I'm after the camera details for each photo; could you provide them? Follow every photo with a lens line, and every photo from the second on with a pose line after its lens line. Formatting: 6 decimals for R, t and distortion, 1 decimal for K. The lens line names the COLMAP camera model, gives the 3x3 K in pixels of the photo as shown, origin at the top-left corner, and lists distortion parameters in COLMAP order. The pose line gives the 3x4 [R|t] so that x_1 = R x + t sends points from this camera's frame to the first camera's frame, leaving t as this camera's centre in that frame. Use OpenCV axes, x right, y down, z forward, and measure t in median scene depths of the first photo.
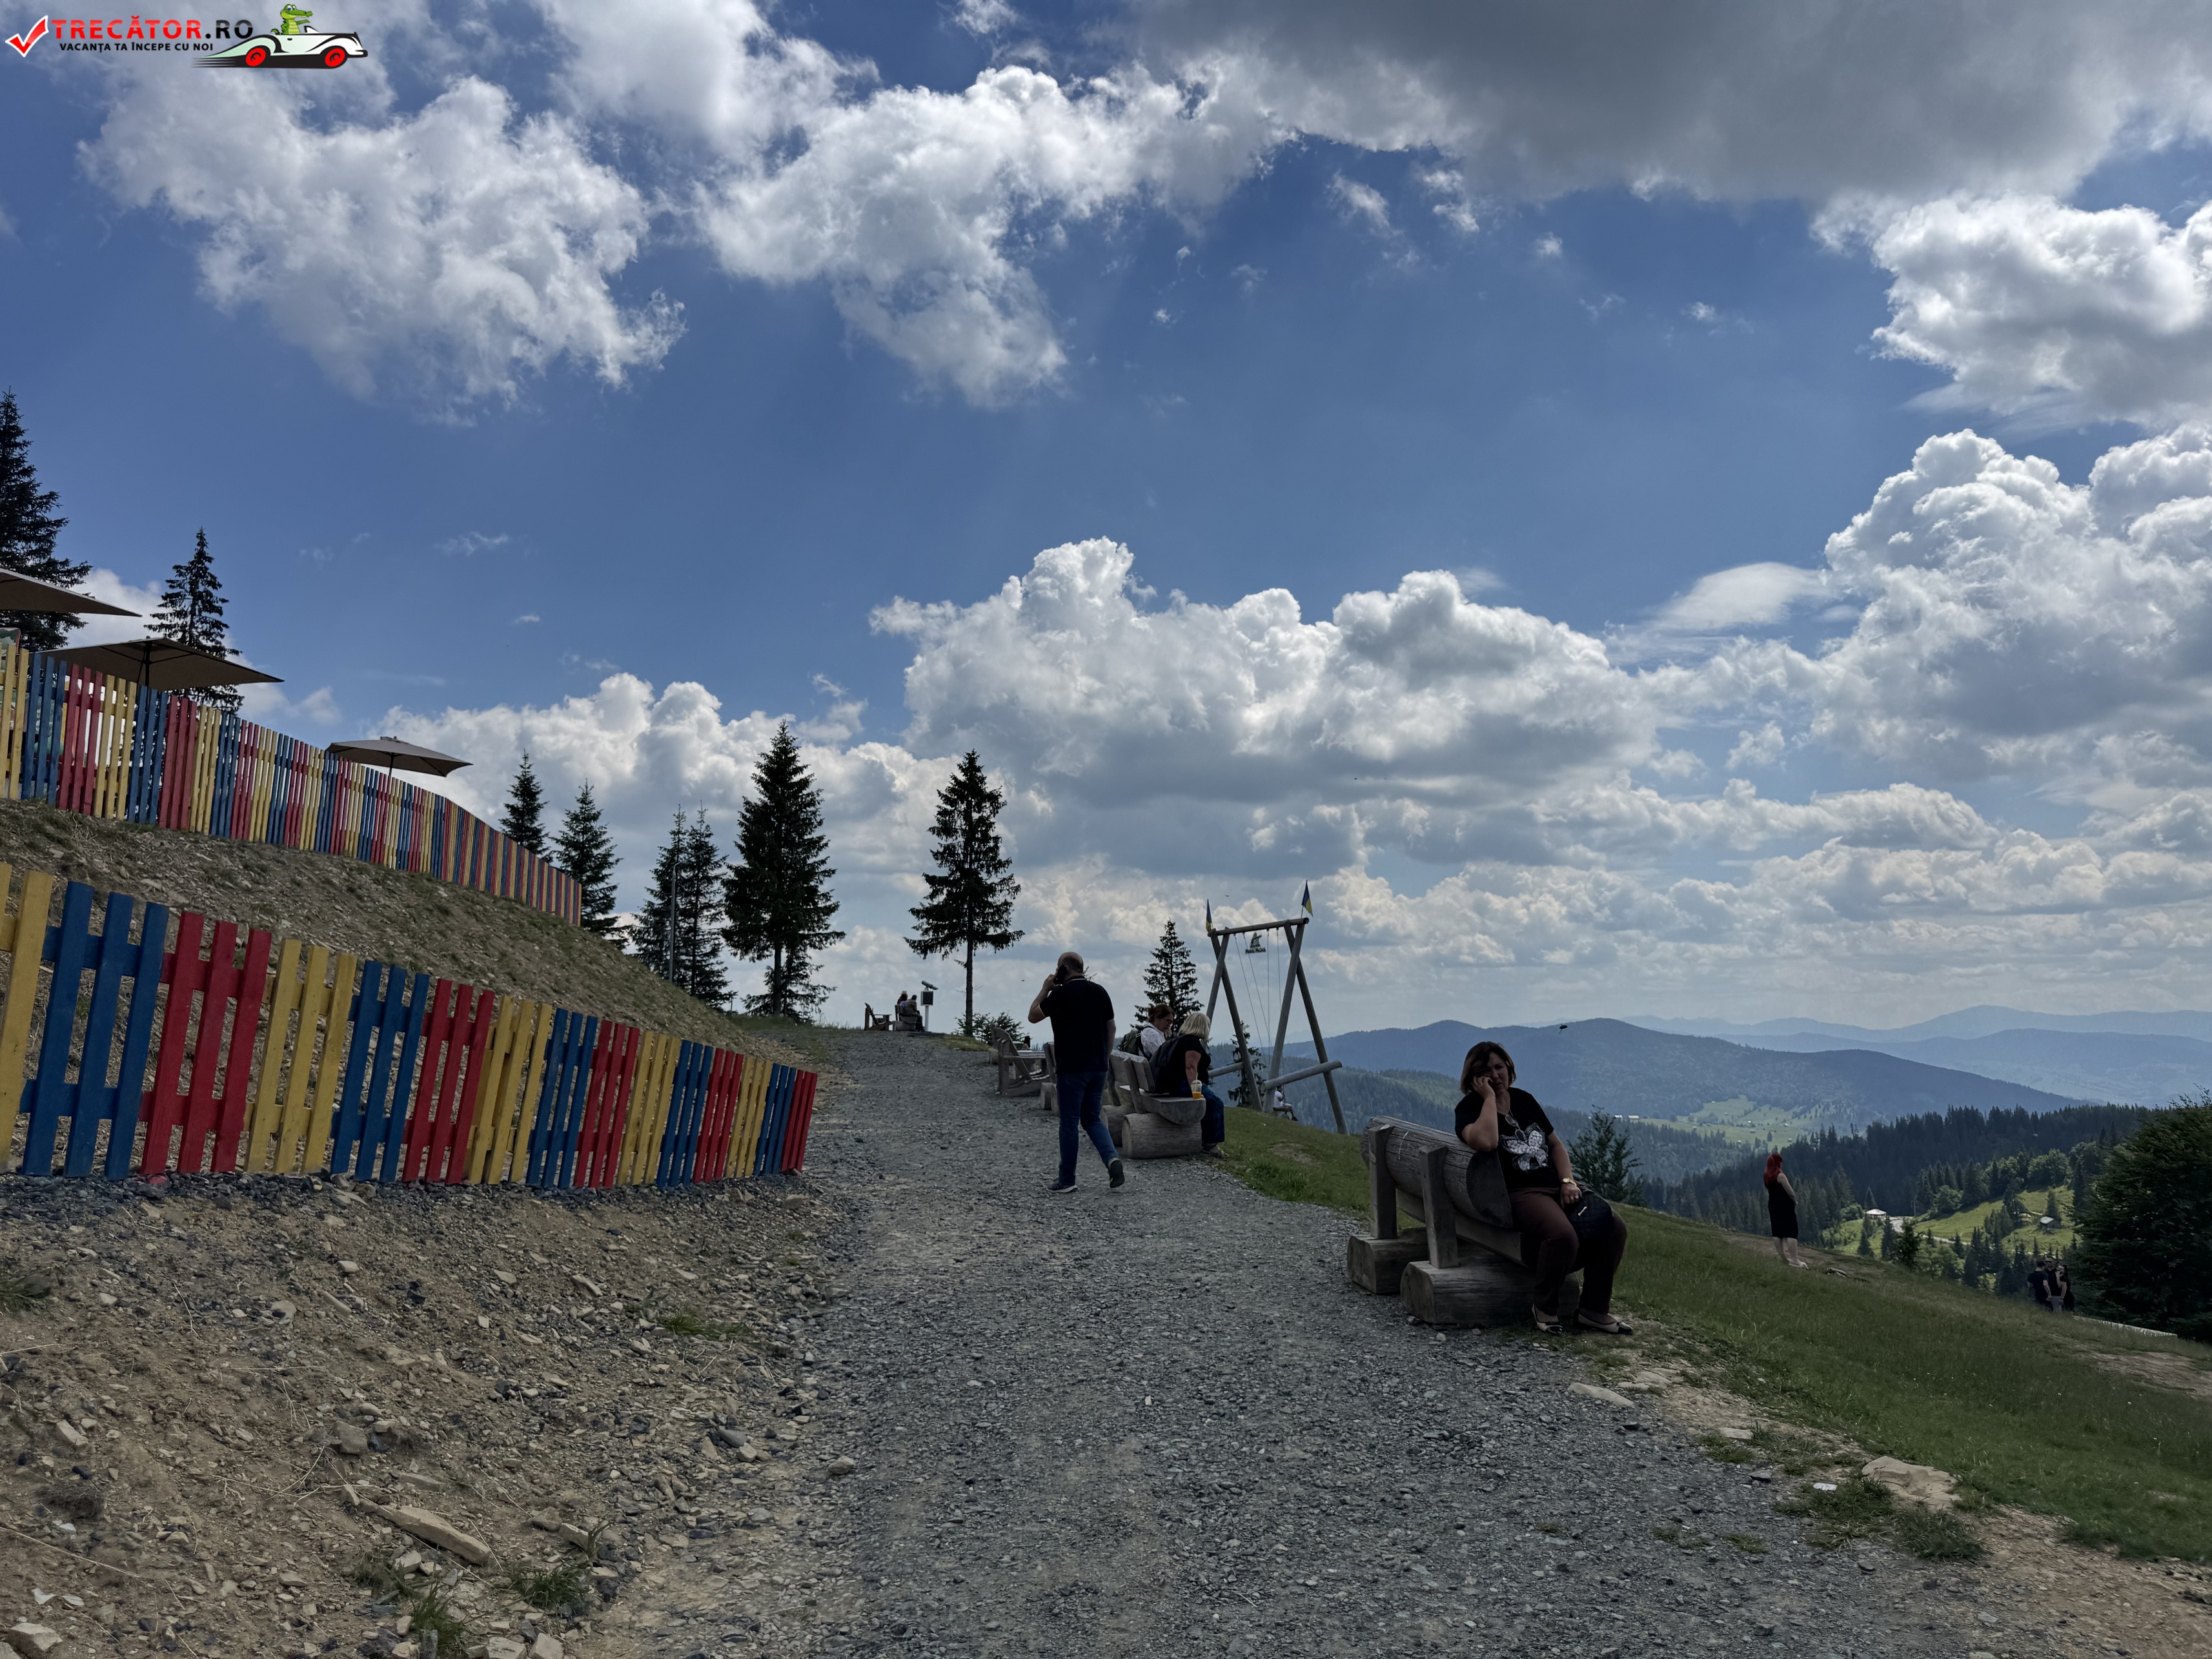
lens RADIAL K [[1562.4, 0, 1123.1], [0, 1562.4, 831.6], [0, 0, 1]] dist [0.055142, -0.051619]
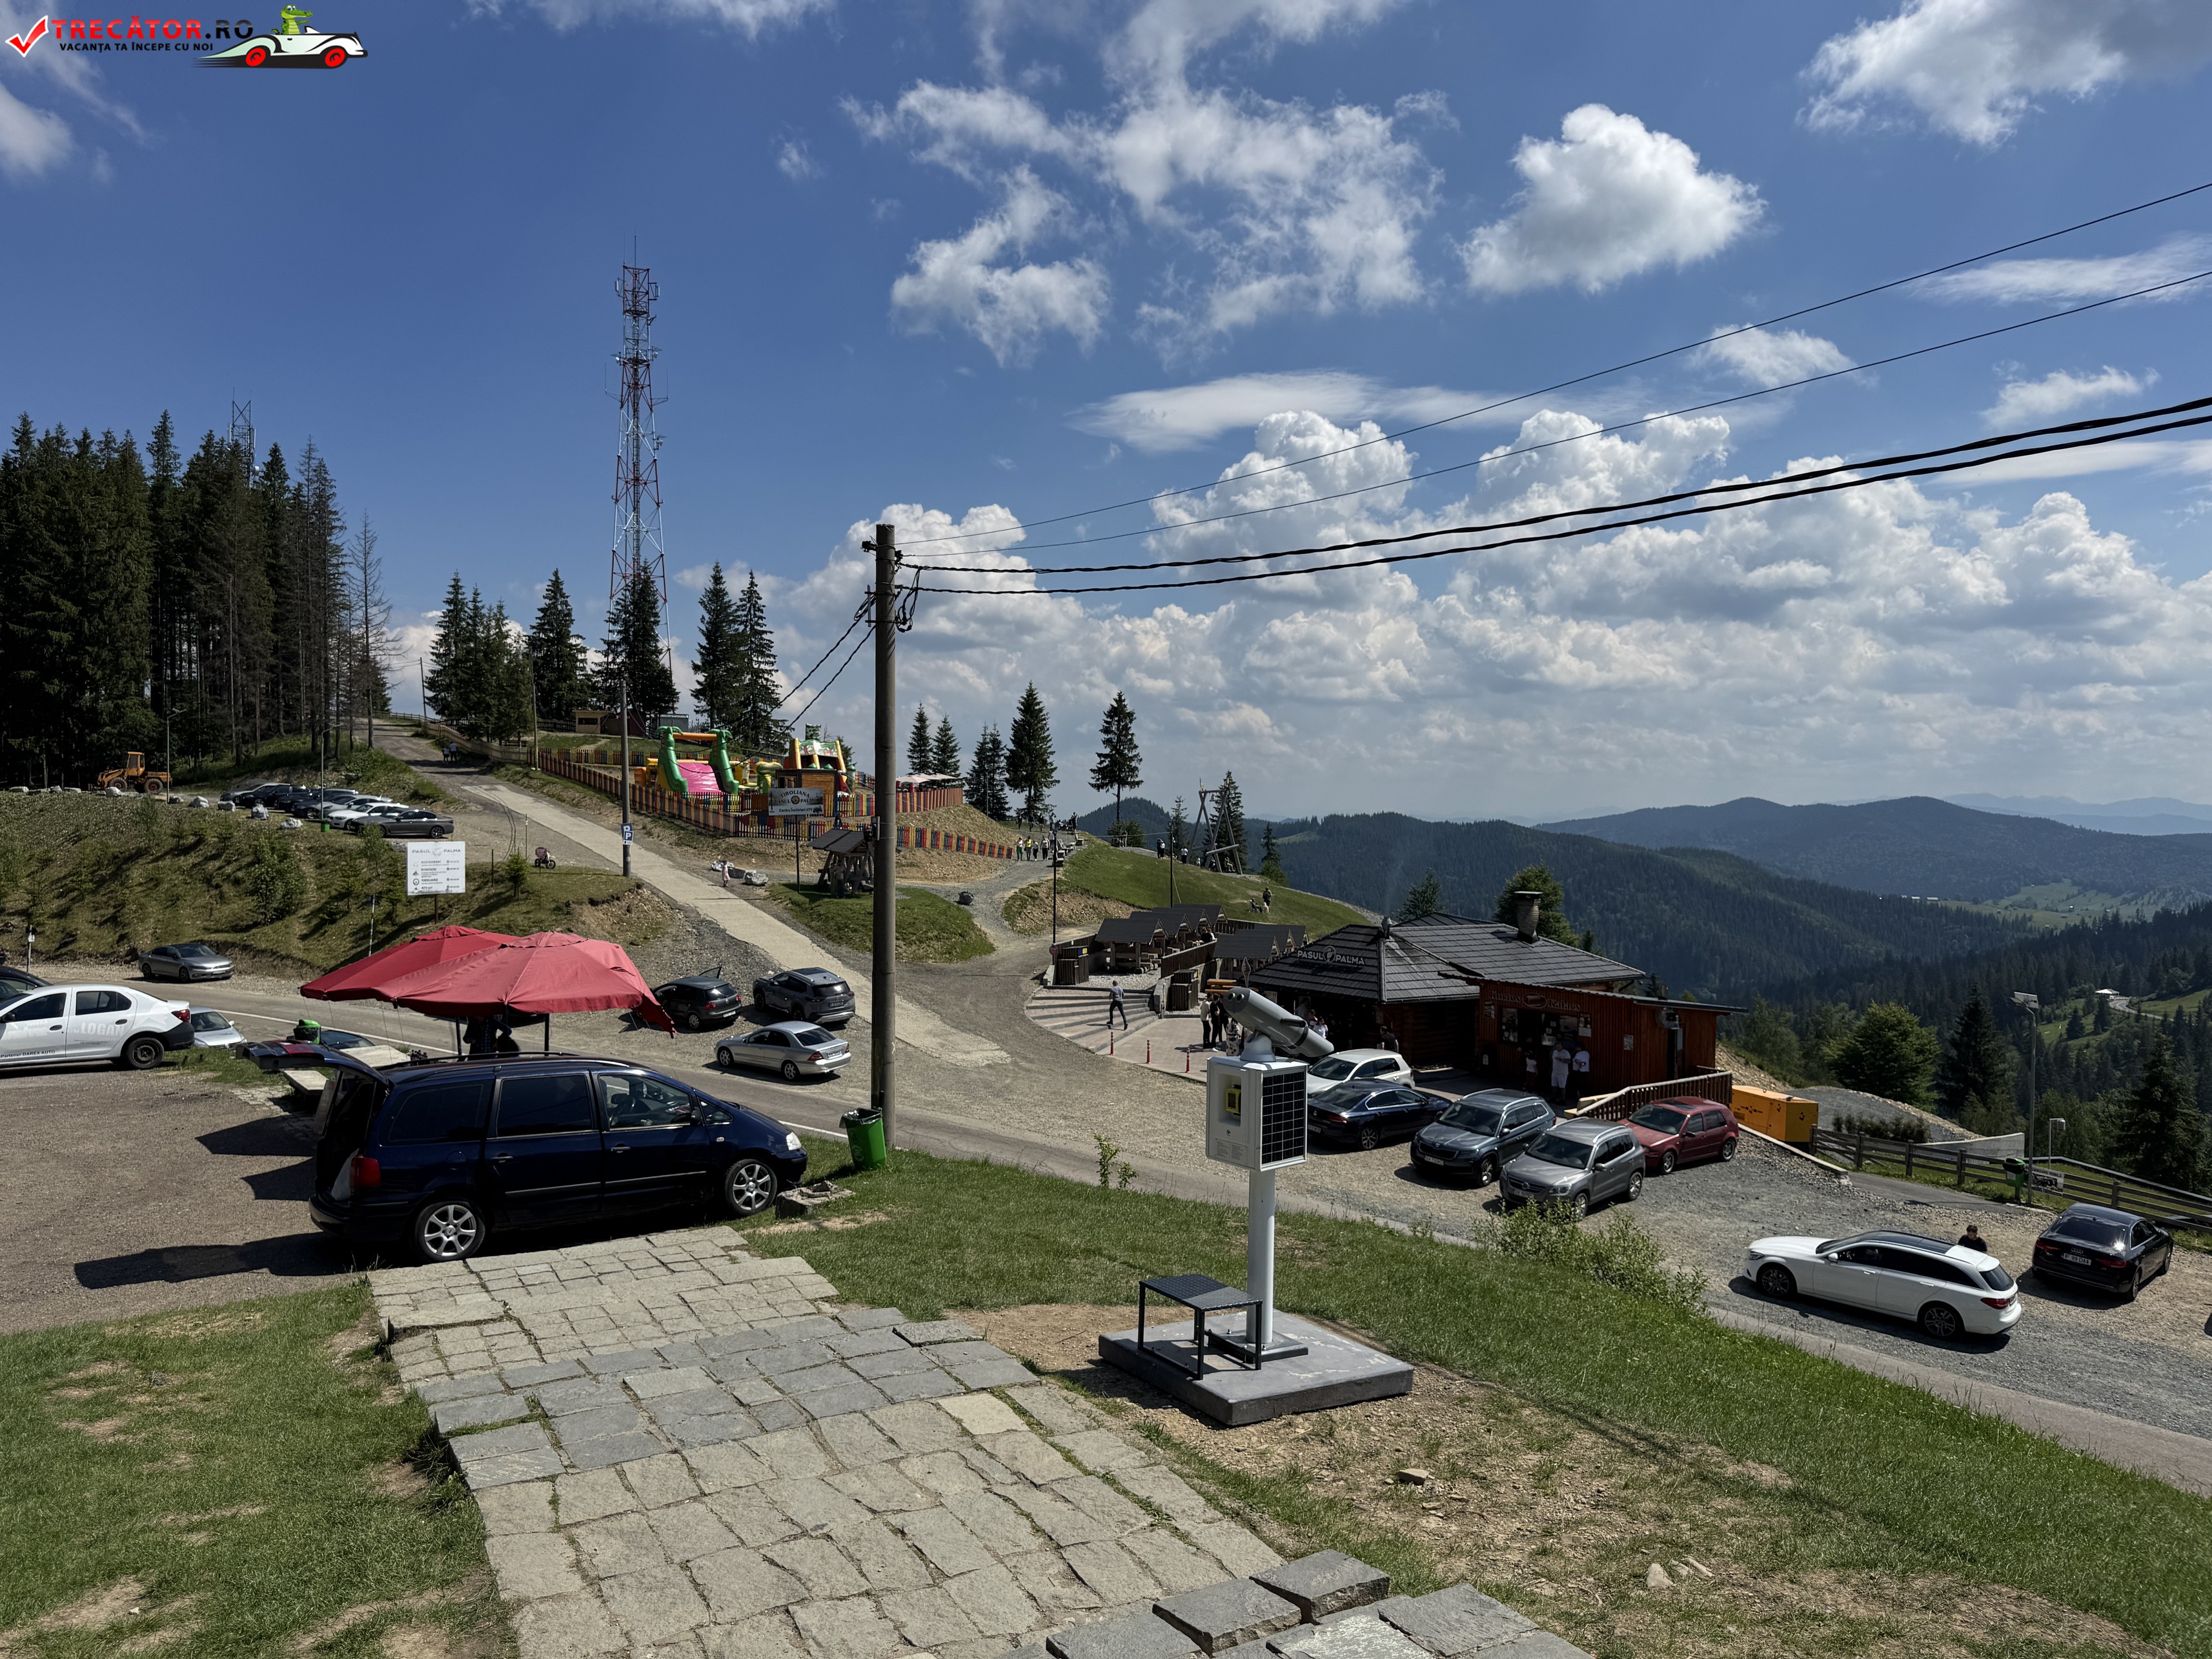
lens RADIAL K [[1562.4, 0, 1123.1], [0, 1562.4, 831.6], [0, 0, 1]] dist [0.055142, -0.051619]
pose [[0.983538, 0.019963, -0.179596, 0.285433], [0.006630, 0.989224, 0.146260, -0.173447], [0.180581, -0.145043, 0.972807, -1.051563]]
